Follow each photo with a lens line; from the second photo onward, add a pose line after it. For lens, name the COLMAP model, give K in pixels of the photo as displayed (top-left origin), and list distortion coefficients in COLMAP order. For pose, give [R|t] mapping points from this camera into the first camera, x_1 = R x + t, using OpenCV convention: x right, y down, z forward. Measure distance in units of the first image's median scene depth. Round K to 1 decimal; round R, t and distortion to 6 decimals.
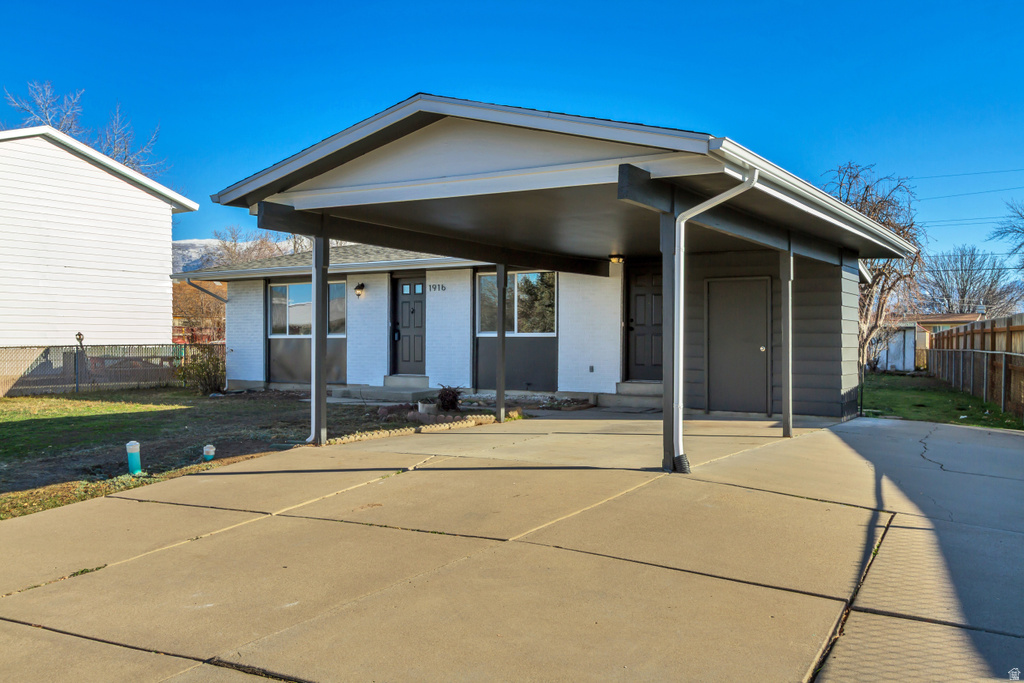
lens RADIAL K [[967.2, 0, 512.0], [0, 967.2, 341.5], [0, 0, 1]] dist [0.002247, 0.000883]
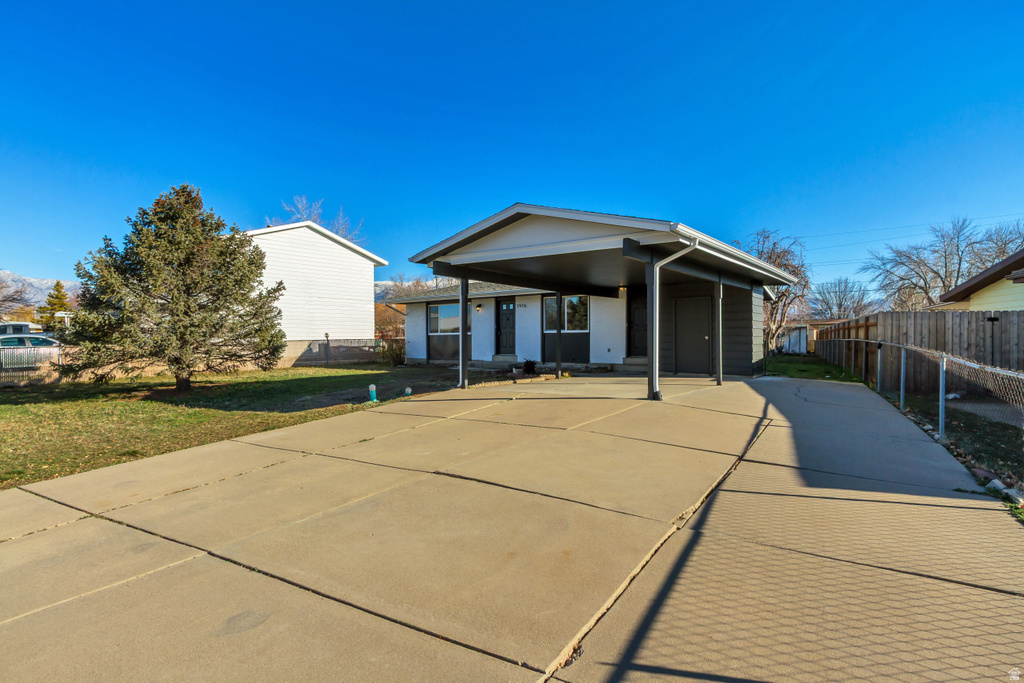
lens RADIAL K [[576.2, 0, 504.8], [0, 576.2, 342.9], [0, 0, 1]] dist [0.002886, 0.000505]
pose [[0.995315, -0.006438, -0.096466, -0.006525], [0.007020, 0.999959, 0.005699, 0.007738], [0.096426, -0.006350, 0.995320, -0.076729]]
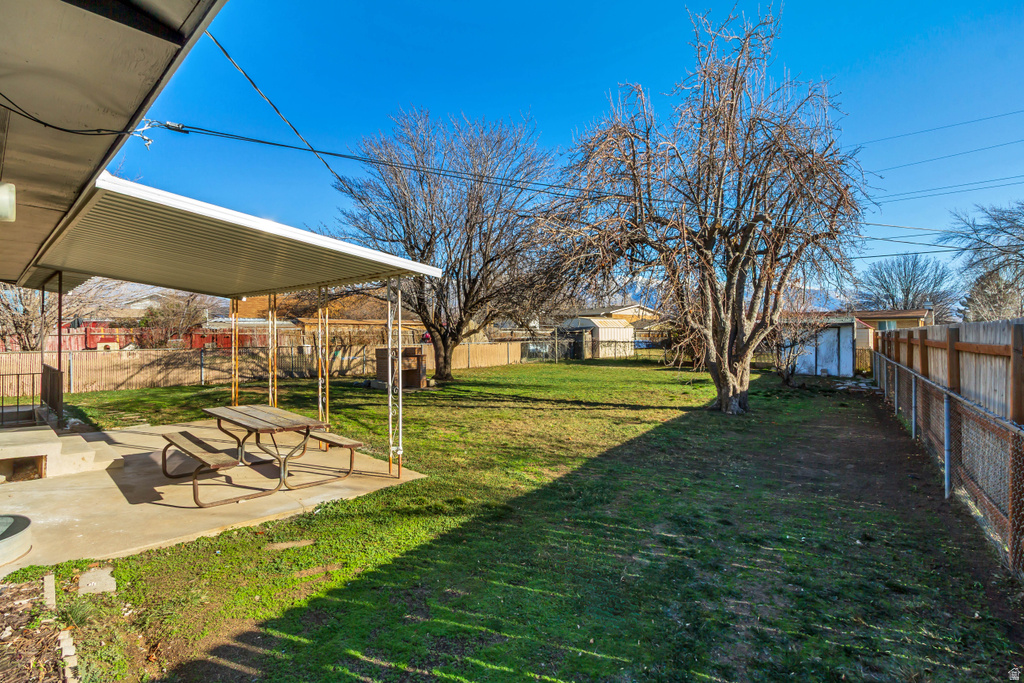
lens RADIAL K [[497.2, 0, 512.5], [0, 497.2, 325.7], [0, 0, 1]] dist [-0.001283, -0.000243]
pose [[0.975288, -0.006151, -0.220850, 0.542643], [0.003641, 0.999924, -0.011773, -0.020961], [0.220906, 0.010678, 0.975237, 1.252802]]
